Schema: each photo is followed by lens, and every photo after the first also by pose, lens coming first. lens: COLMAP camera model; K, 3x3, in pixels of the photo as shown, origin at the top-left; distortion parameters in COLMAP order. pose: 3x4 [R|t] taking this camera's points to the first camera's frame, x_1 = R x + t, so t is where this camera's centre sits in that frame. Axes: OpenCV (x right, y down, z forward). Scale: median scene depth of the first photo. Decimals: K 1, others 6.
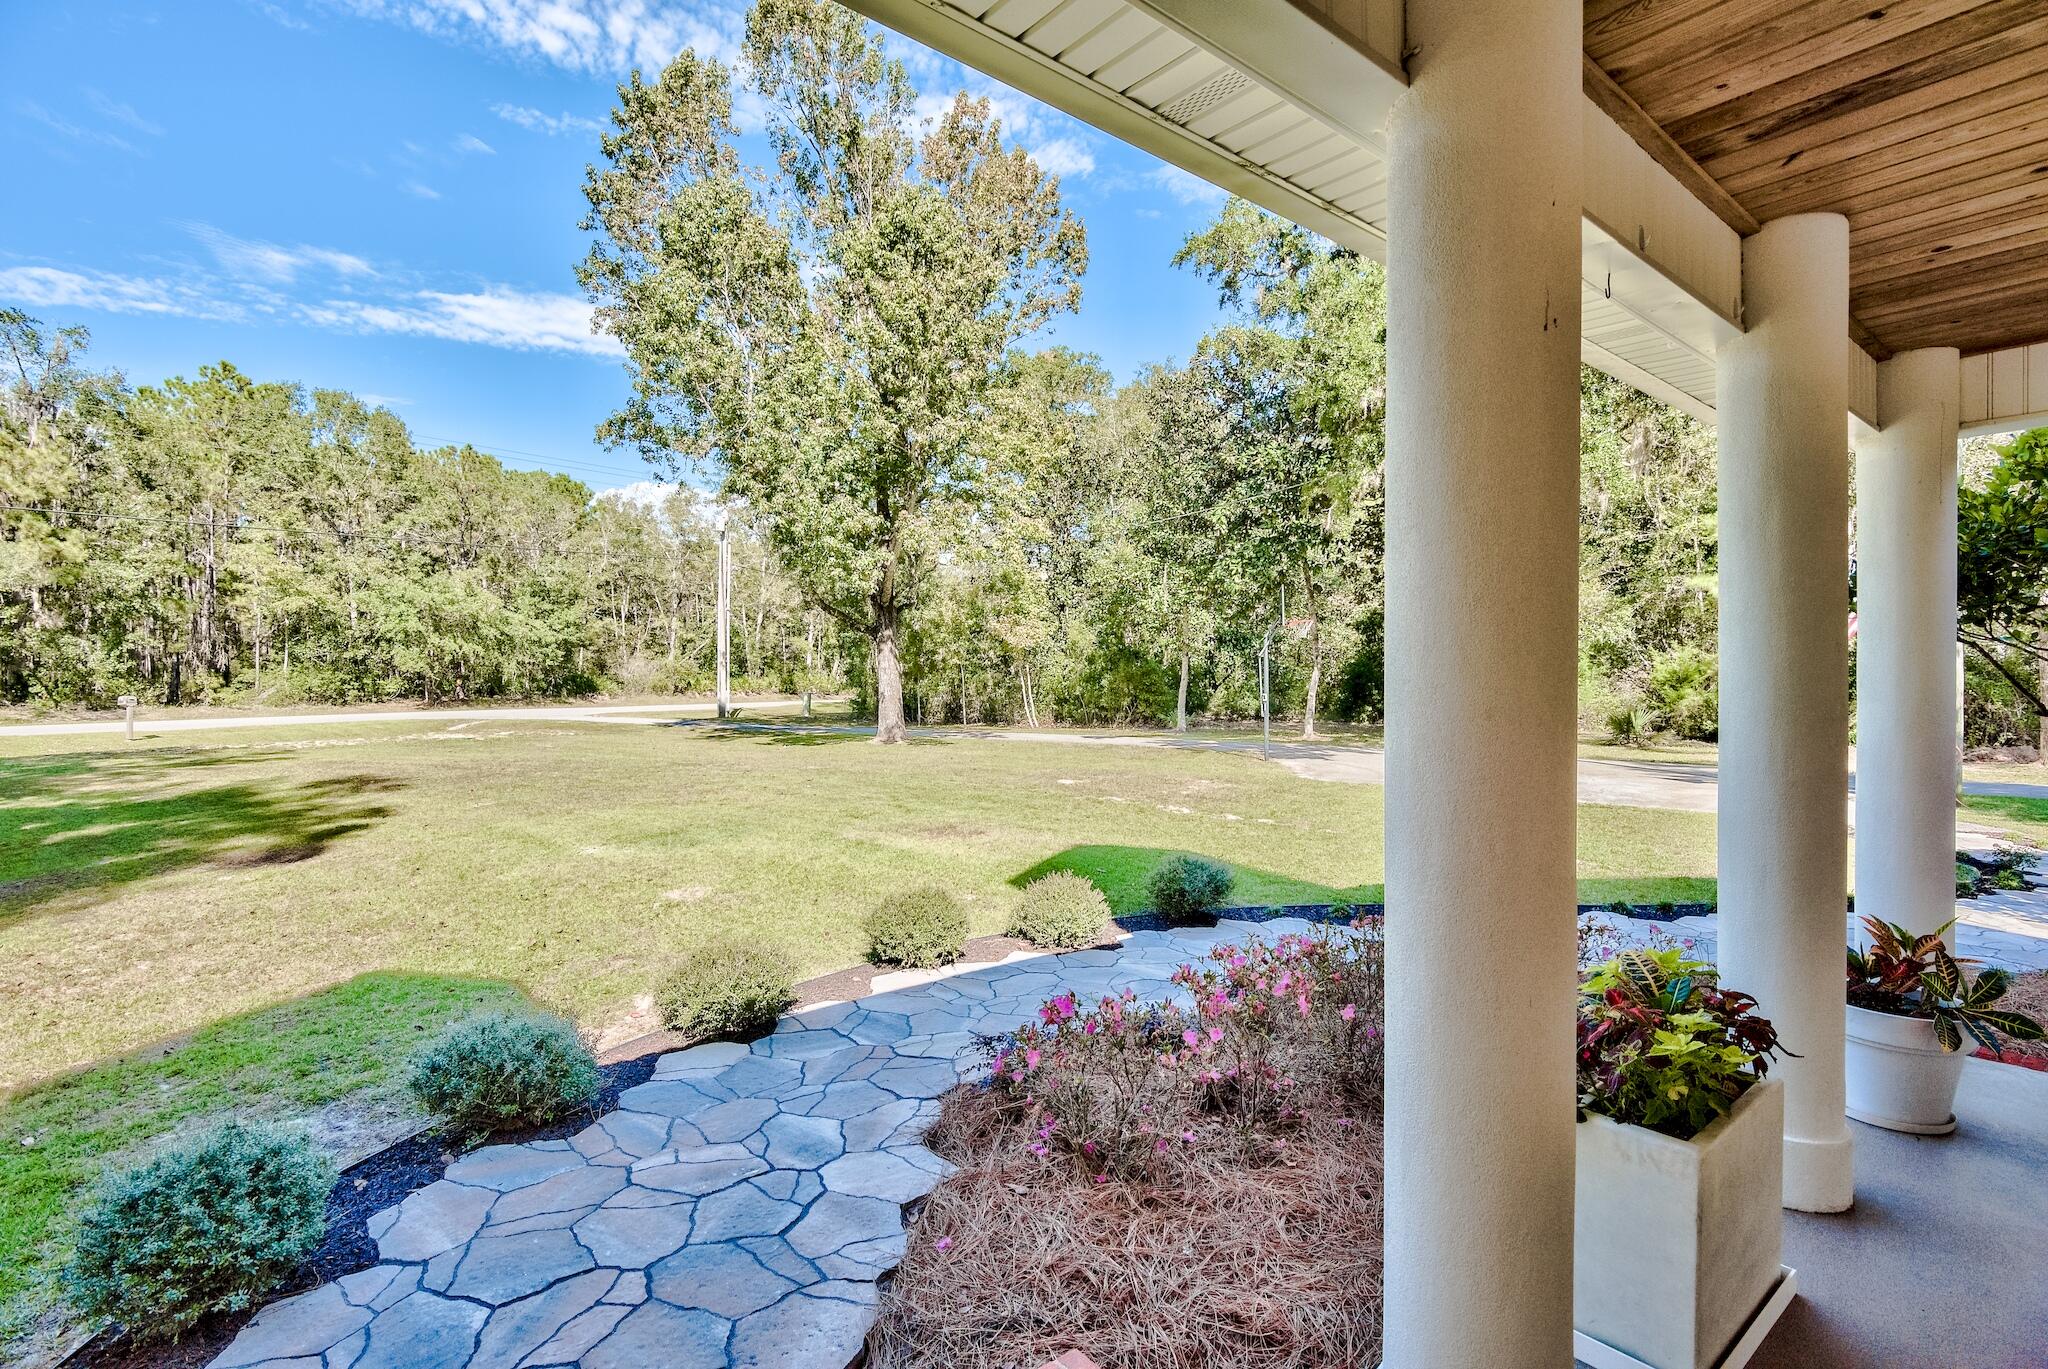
lens RADIAL K [[1014.2, 0, 1040.4], [0, 1014.2, 703.7], [0, 0, 1]] dist [-0.000323, -0.000188]
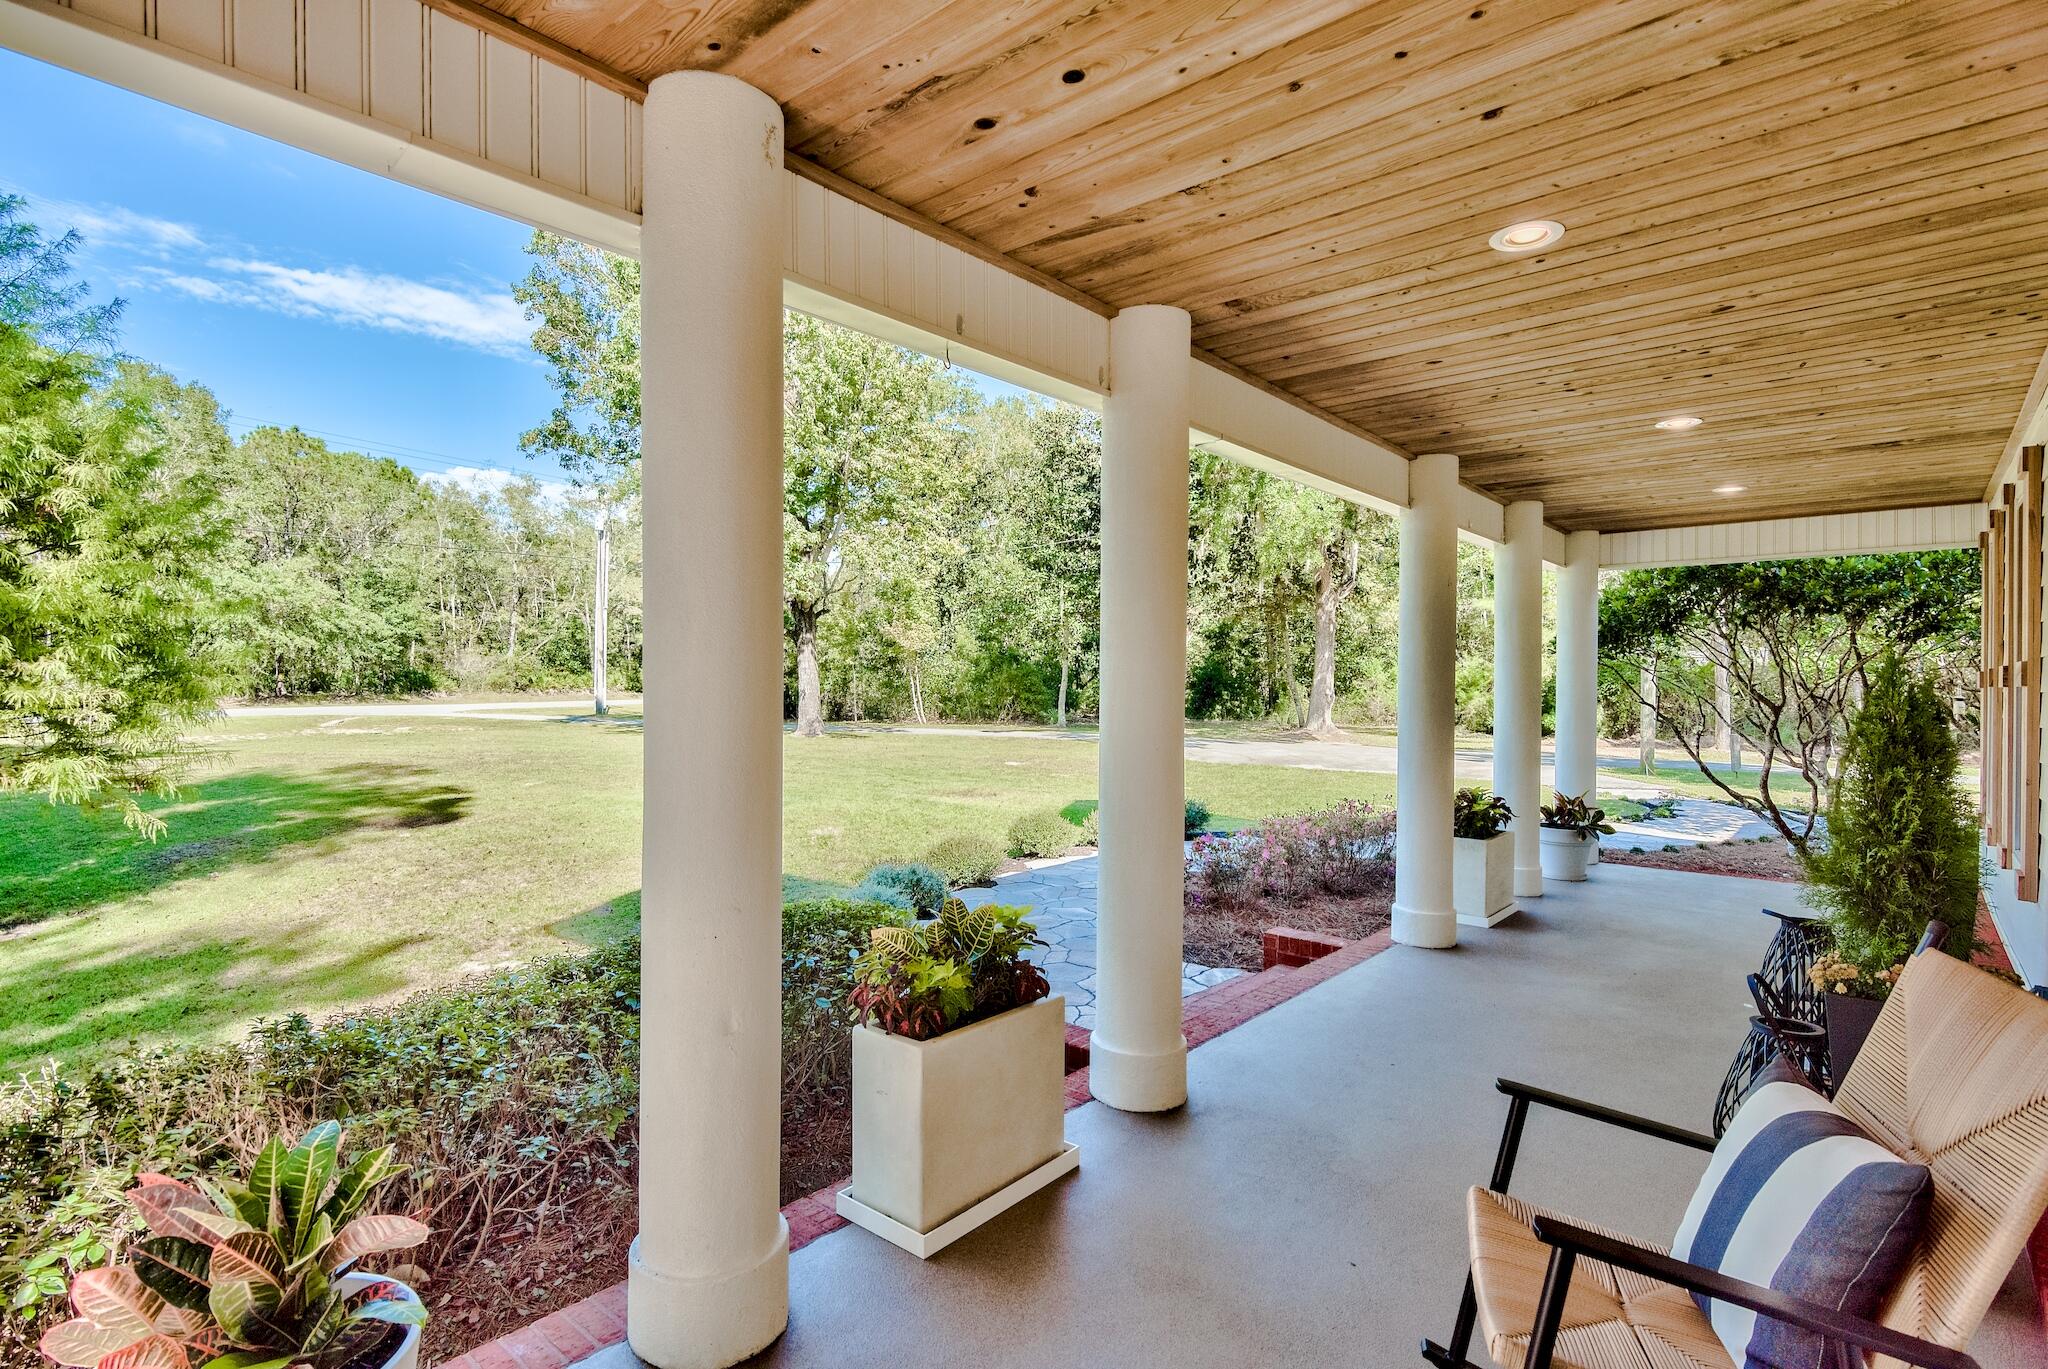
lens RADIAL K [[1014.2, 0, 1040.4], [0, 1014.2, 703.7], [0, 0, 1]] dist [-0.000323, -0.000188]
pose [[0.986474, 0.003851, 0.163874, -0.055705], [-0.003862, 0.999993, -0.000247, 0.001698], [-0.163874, -0.000389, 0.986481, -0.084801]]
